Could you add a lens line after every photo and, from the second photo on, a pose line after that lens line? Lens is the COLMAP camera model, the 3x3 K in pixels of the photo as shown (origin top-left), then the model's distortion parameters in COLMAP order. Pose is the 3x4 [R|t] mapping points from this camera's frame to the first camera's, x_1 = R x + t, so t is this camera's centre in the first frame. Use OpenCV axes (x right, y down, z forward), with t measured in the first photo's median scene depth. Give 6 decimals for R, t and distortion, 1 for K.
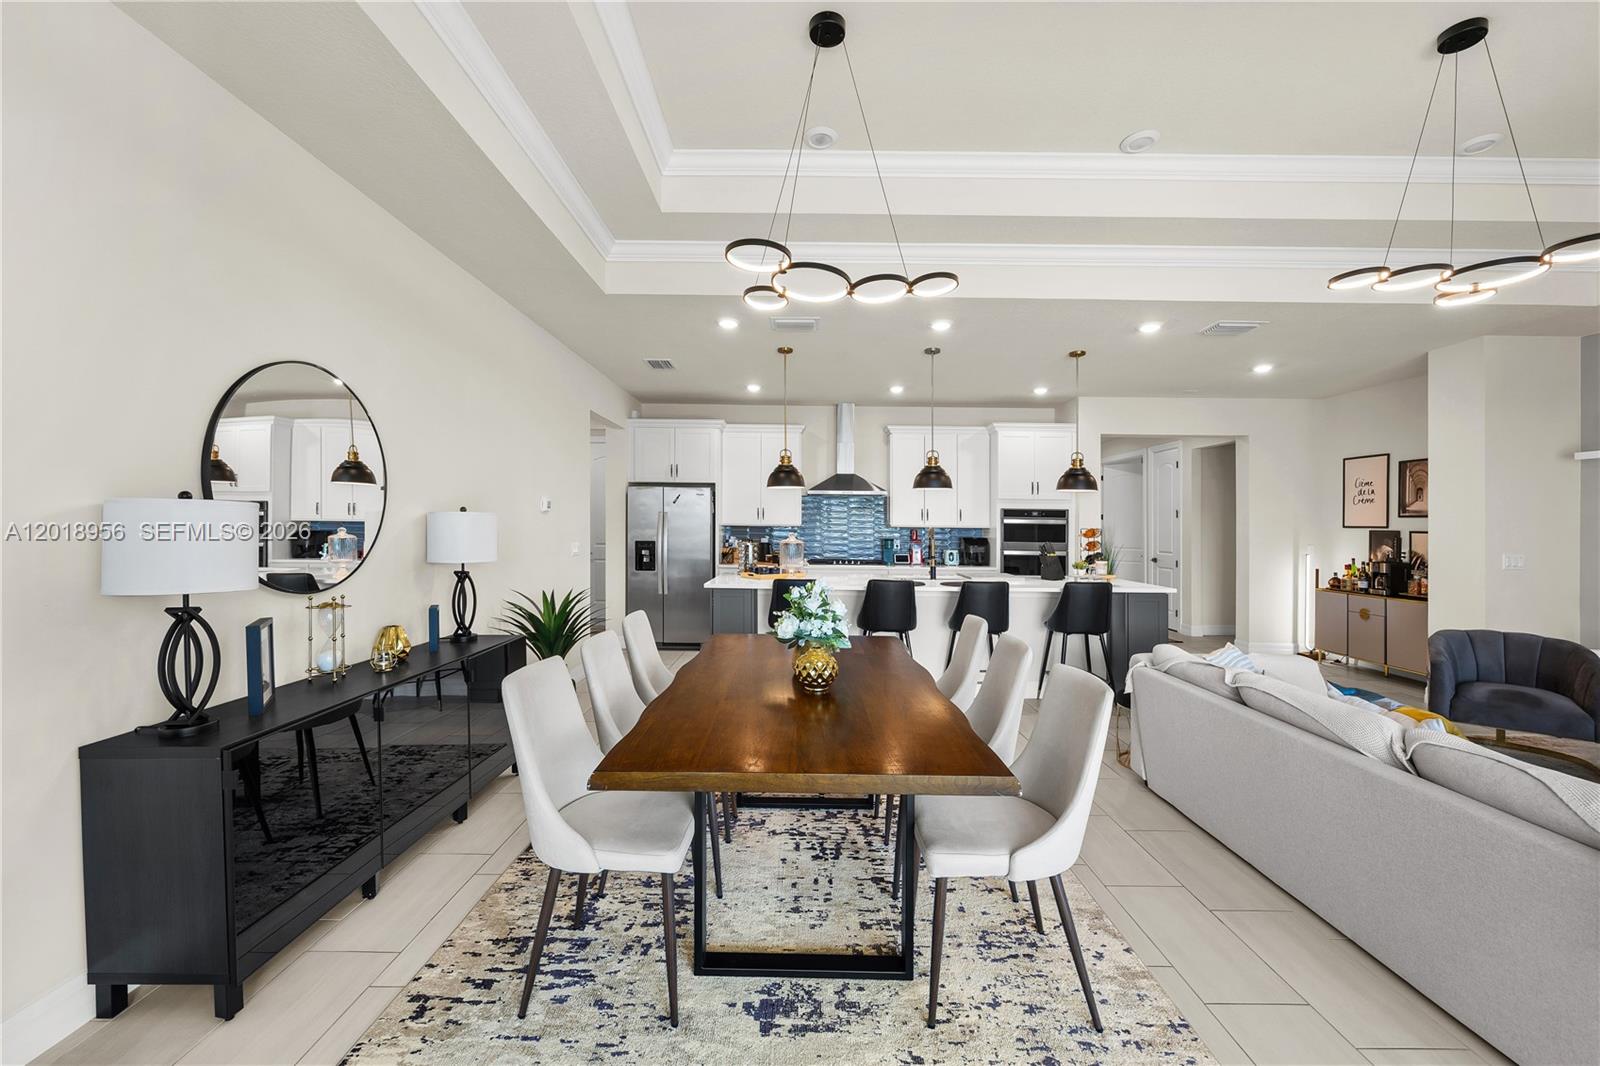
lens RADIAL K [[616.0, 0, 797.5], [0, 616.0, 531.1], [0, 0, 1]] dist [-0.002217, -0.000132]
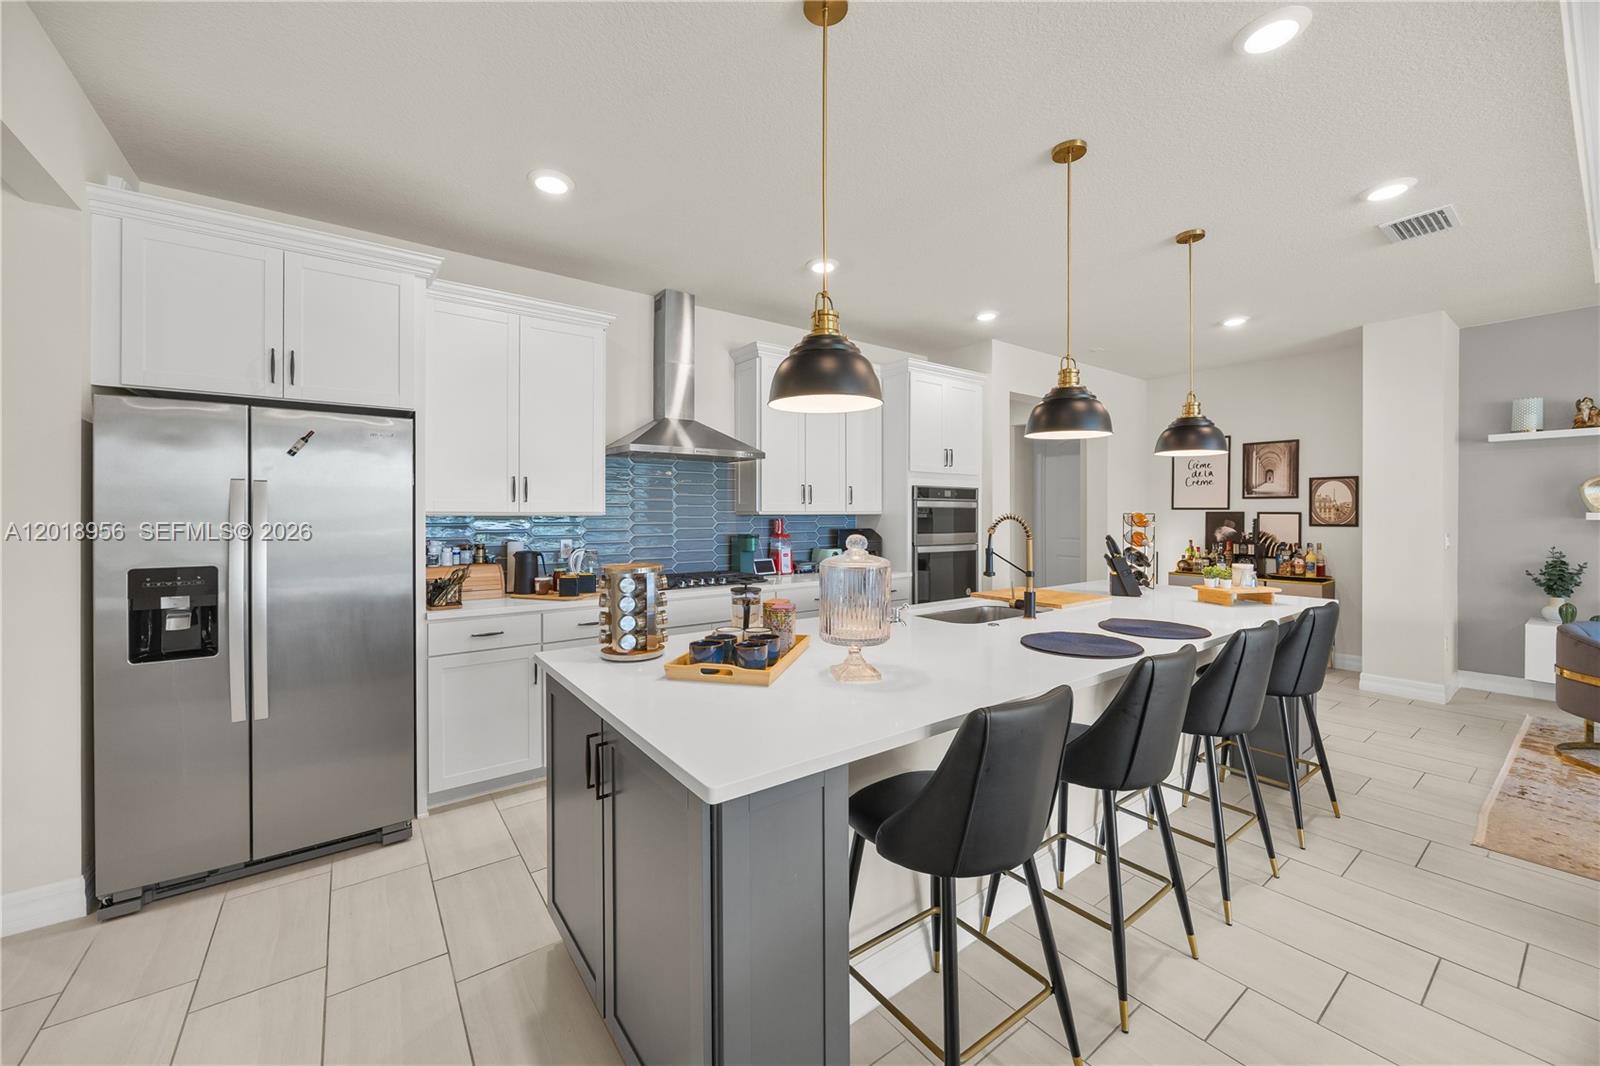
lens RADIAL K [[616.0, 0, 818.9], [0, 616.0, 504.1], [0, 0, 1]] dist [-0.002217, -0.000132]
pose [[0.797370, -0.002401, 0.603486, -0.172221], [0.015897, 0.999729, -0.017027, -0.006398], [-0.603281, 0.023170, 0.797192, 0.538544]]
